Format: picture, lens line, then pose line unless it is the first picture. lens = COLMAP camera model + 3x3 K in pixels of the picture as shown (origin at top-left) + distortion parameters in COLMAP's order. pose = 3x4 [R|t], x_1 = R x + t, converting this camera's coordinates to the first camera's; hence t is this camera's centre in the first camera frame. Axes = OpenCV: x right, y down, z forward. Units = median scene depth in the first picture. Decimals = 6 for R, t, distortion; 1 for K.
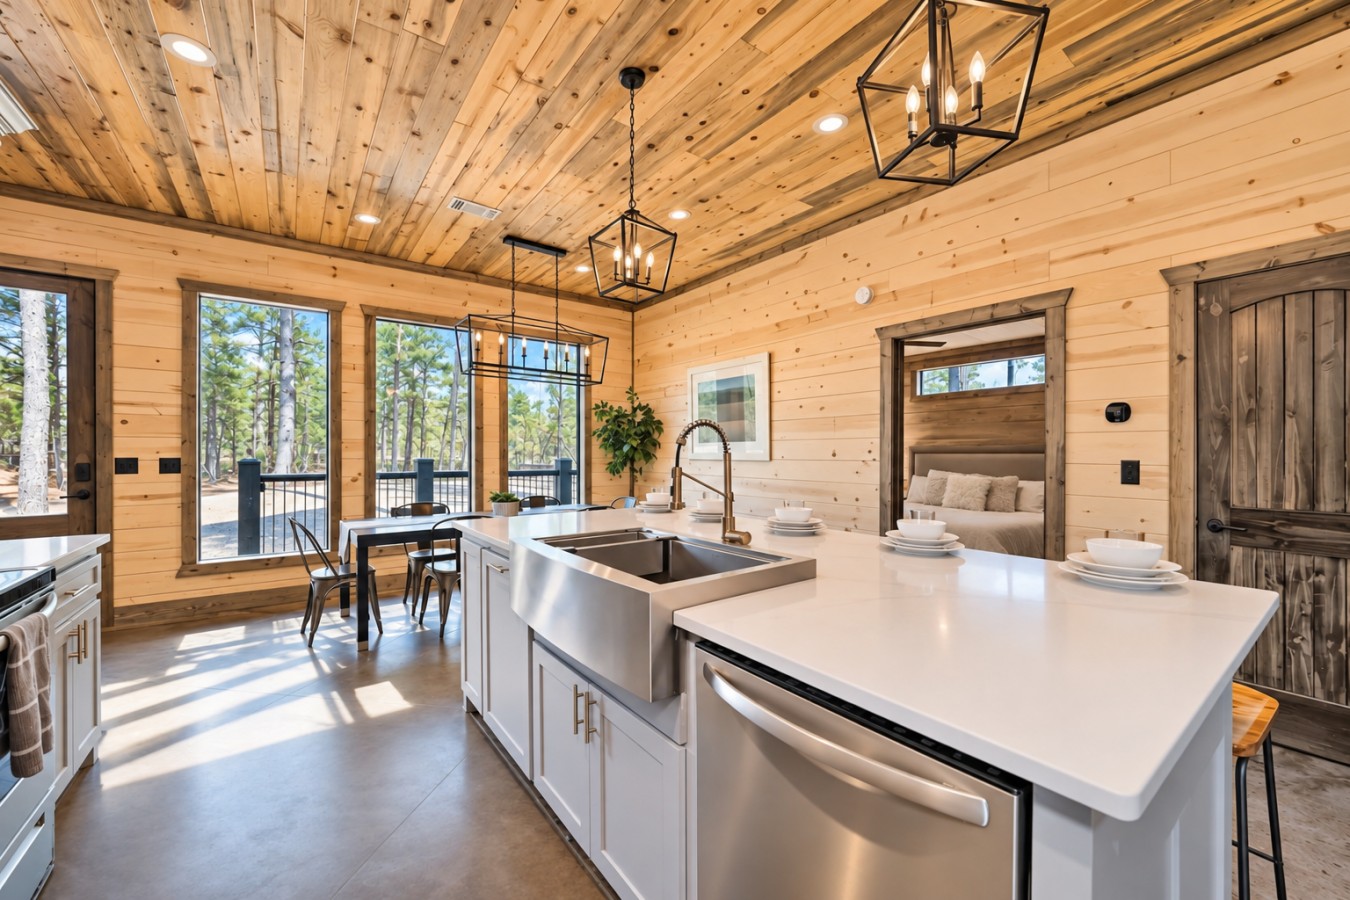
lens RADIAL K [[539.7, 0, 698.4], [0, 539.7, 453.1], [0, 0, 1]] dist [-0.000127, -0.000166]
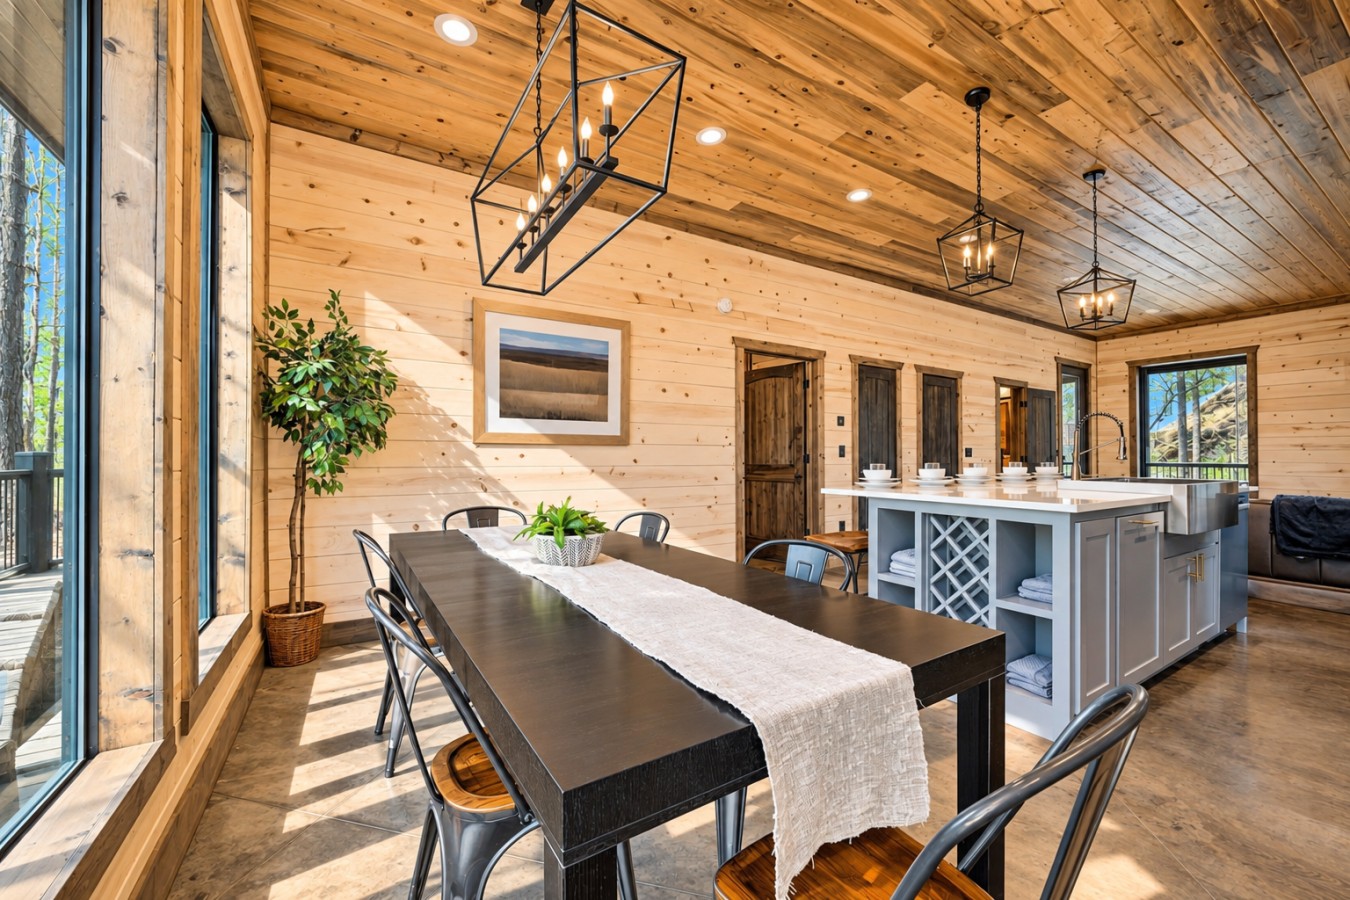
lens RADIAL K [[539.7, 0, 698.4], [0, 539.7, 453.1], [0, 0, 1]] dist [-0.000127, -0.000166]
pose [[0.073305, 0.001715, 0.997308, -0.878517], [-0.001683, 0.999997, -0.001596, 0.032998], [-0.997308, -0.001561, 0.073308, 0.982160]]
